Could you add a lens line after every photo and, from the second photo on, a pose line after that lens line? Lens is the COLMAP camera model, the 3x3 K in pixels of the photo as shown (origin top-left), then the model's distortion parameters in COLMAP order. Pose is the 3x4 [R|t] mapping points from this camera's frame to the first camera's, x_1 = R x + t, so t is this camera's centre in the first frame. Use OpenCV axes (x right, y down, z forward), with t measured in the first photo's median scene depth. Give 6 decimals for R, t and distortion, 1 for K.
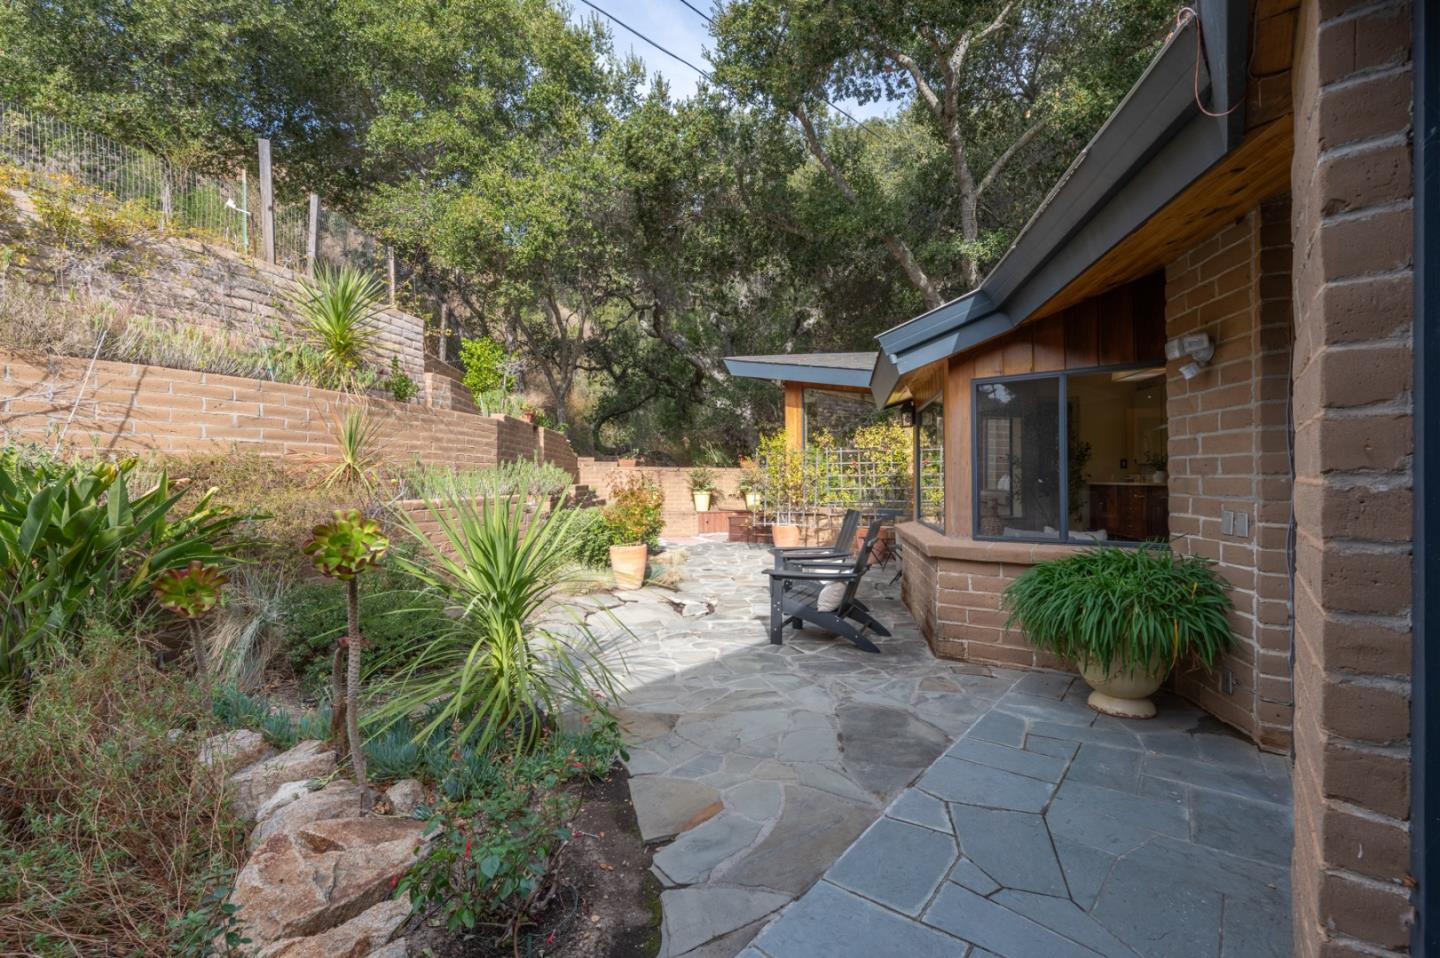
lens RADIAL K [[625.1, 0, 720.0], [0, 625.1, 479.0], [0, 0, 1]] dist [0.008733, 0.000168]
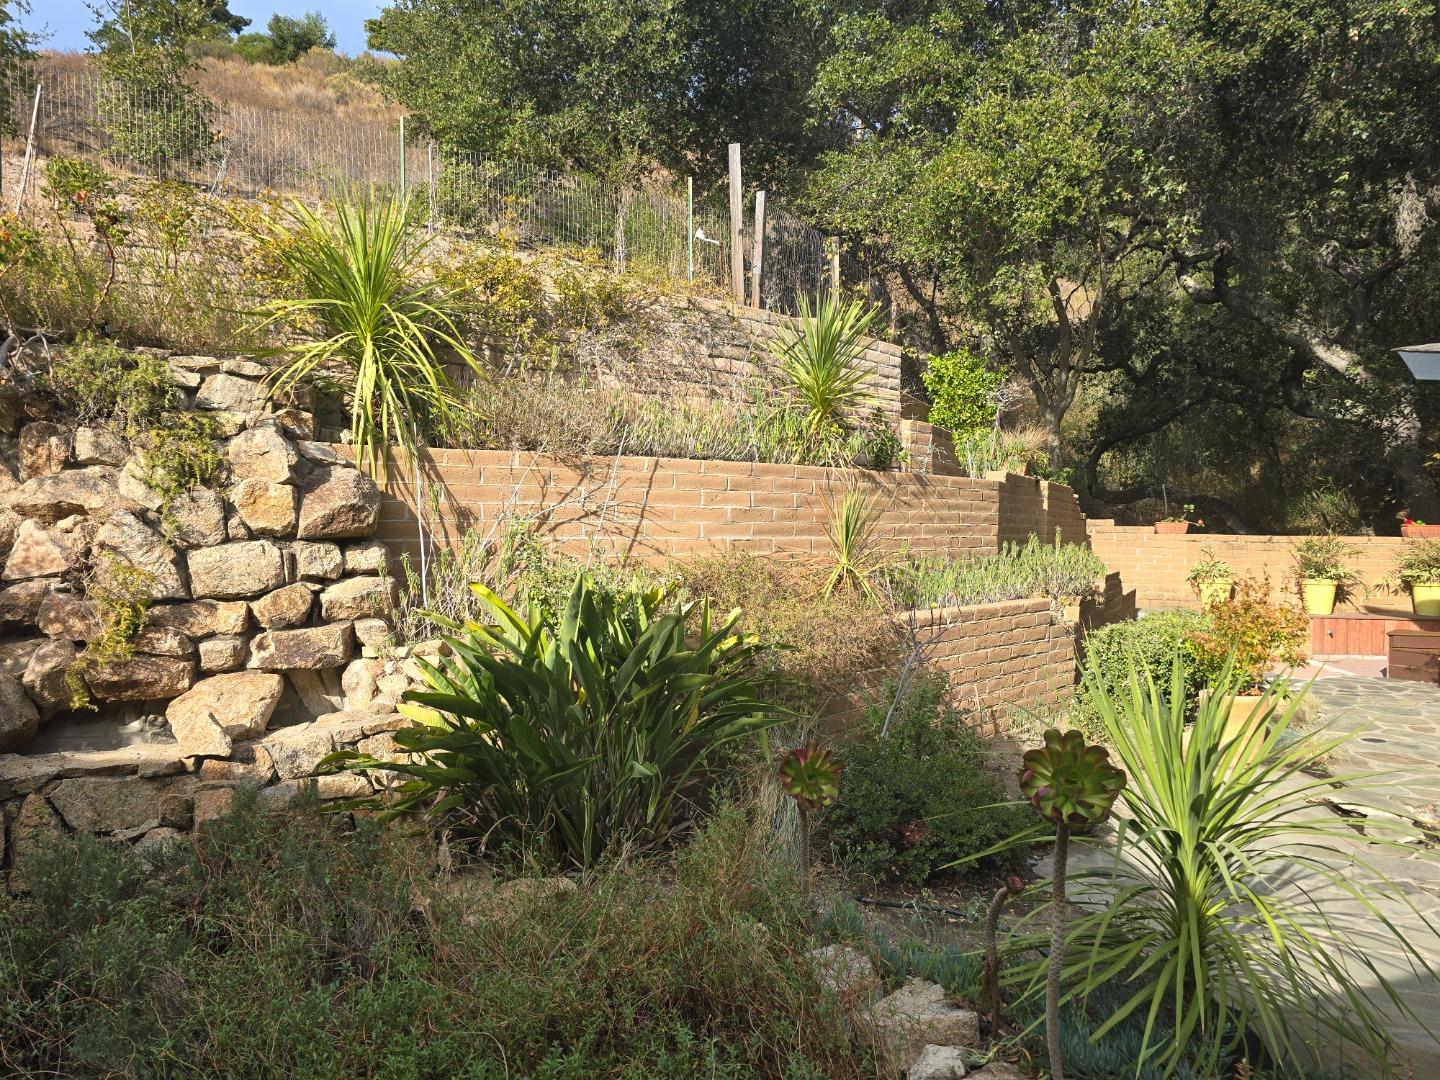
lens RADIAL K [[962.3, 0, 720.0], [0, 962.3, 540.0], [0, 0, 1]] dist [0.093657, -0.075584]
pose [[0.865370, 0.013445, -0.500952, -0.081684], [-0.005240, 0.999828, 0.017782, -0.043849], [0.501105, -0.012763, 0.865292, -0.050694]]
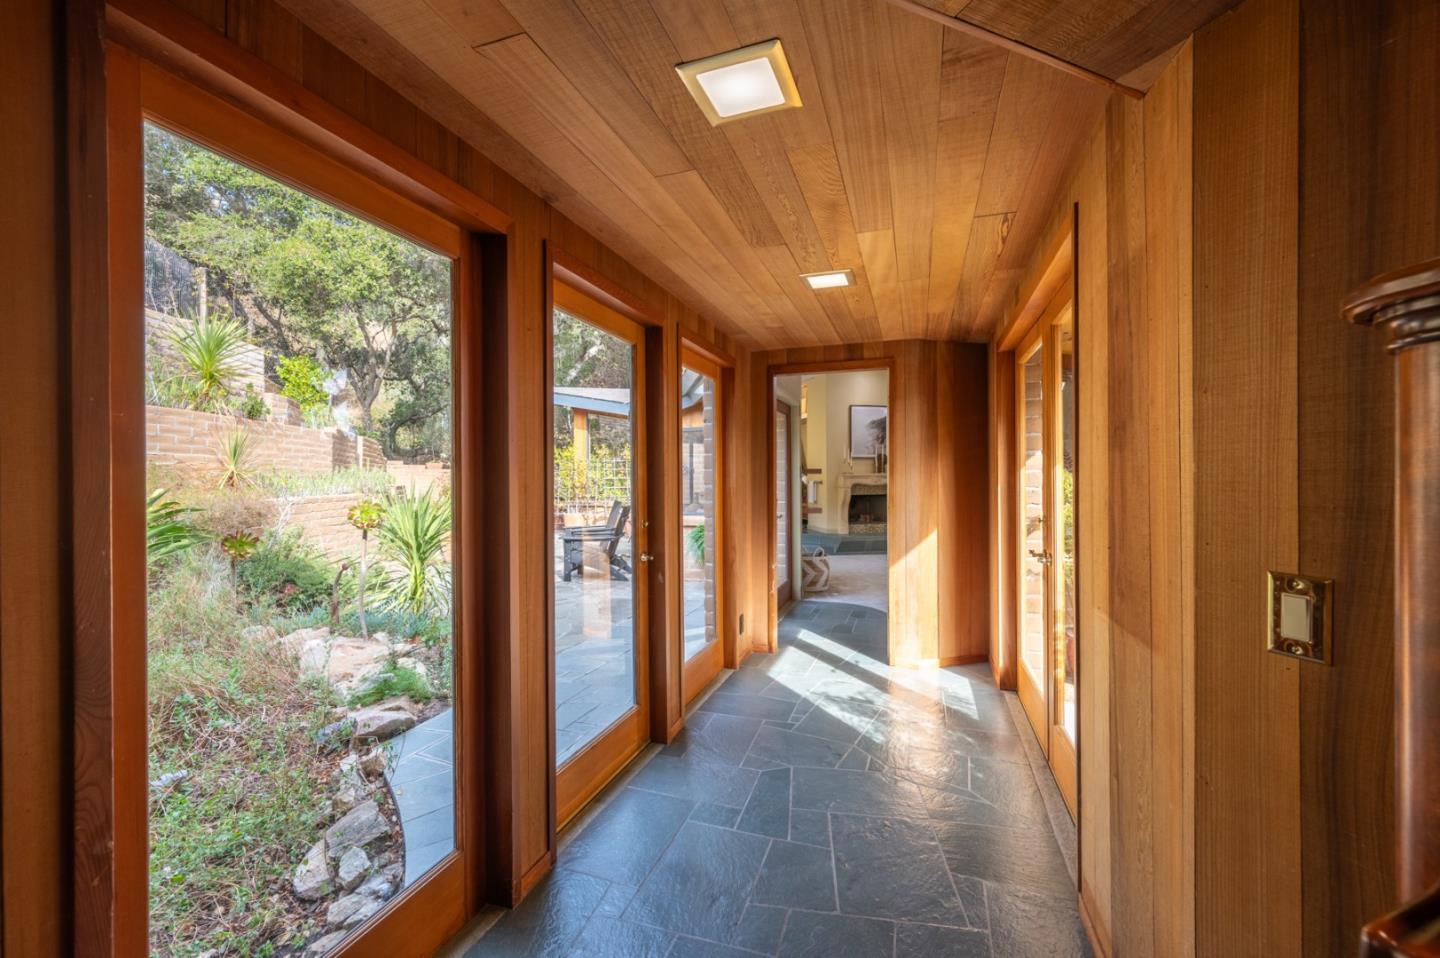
lens RADIAL K [[577.0, 0, 720.0], [0, 577.0, 479.0], [0, 0, 1]] dist [0.002724, 0.000462]
pose [[0.939064, -0.000645, 0.343741, -0.028682], [-0.000128, 0.999998, 0.002226, -0.005980], [-0.343741, -0.002134, 0.939062, -0.289971]]
